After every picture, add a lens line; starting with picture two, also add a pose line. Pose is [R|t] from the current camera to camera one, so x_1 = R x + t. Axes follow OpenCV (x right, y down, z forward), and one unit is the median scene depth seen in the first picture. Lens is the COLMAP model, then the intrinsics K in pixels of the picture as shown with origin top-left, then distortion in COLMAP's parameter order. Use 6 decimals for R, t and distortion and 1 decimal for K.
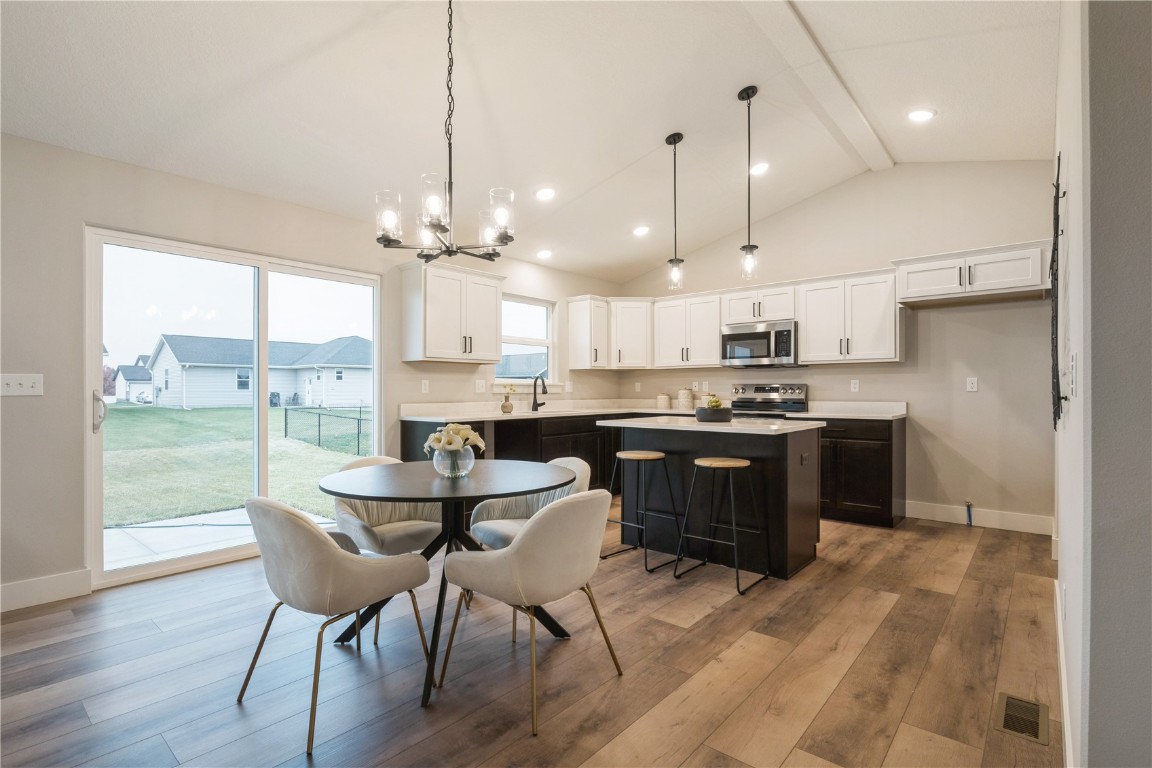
lens RADIAL K [[557.5, 0, 576.3], [0, 557.5, 388.8], [0, 0, 1]] dist [-0.000716, -0.000018]
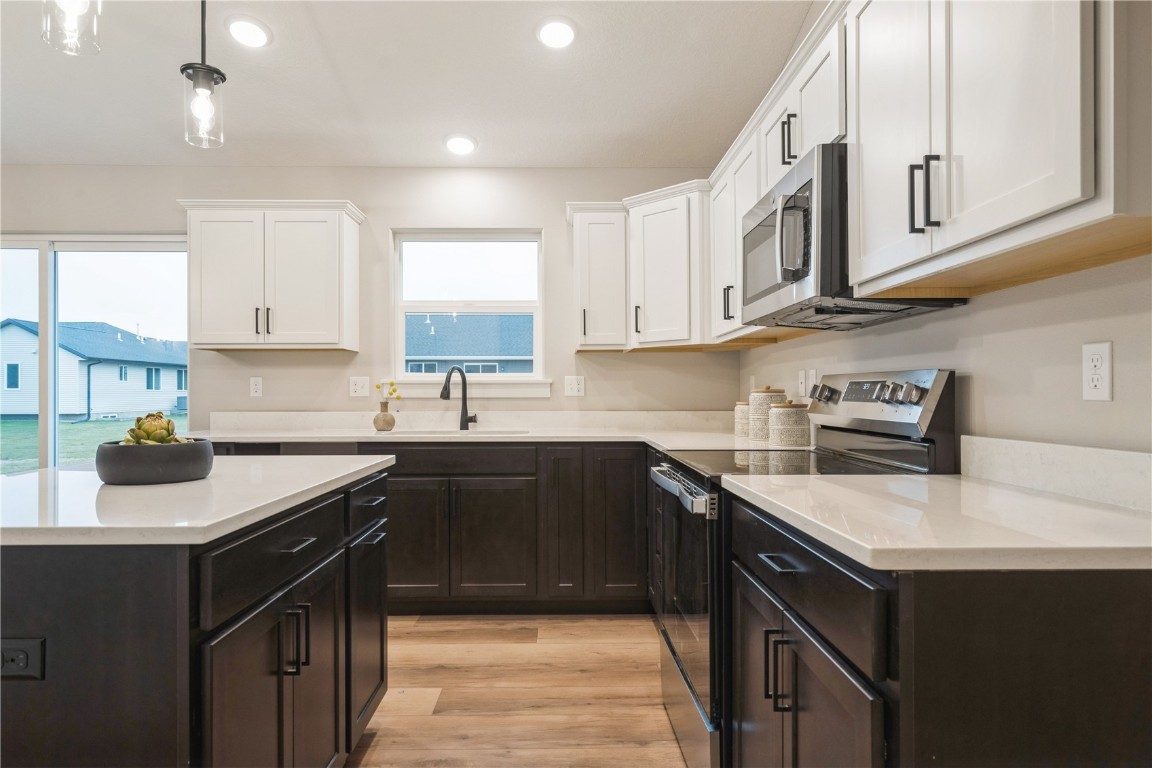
lens RADIAL K [[686.2, 0, 574.4], [0, 686.2, 384.6], [0, 0, 1]] dist [0.002631, 0.000399]
pose [[0.654212, -0.007289, -0.756276, 0.537973], [0.002055, 0.999967, -0.007859, 0.000370], [0.756308, 0.003587, 0.654206, 0.656931]]
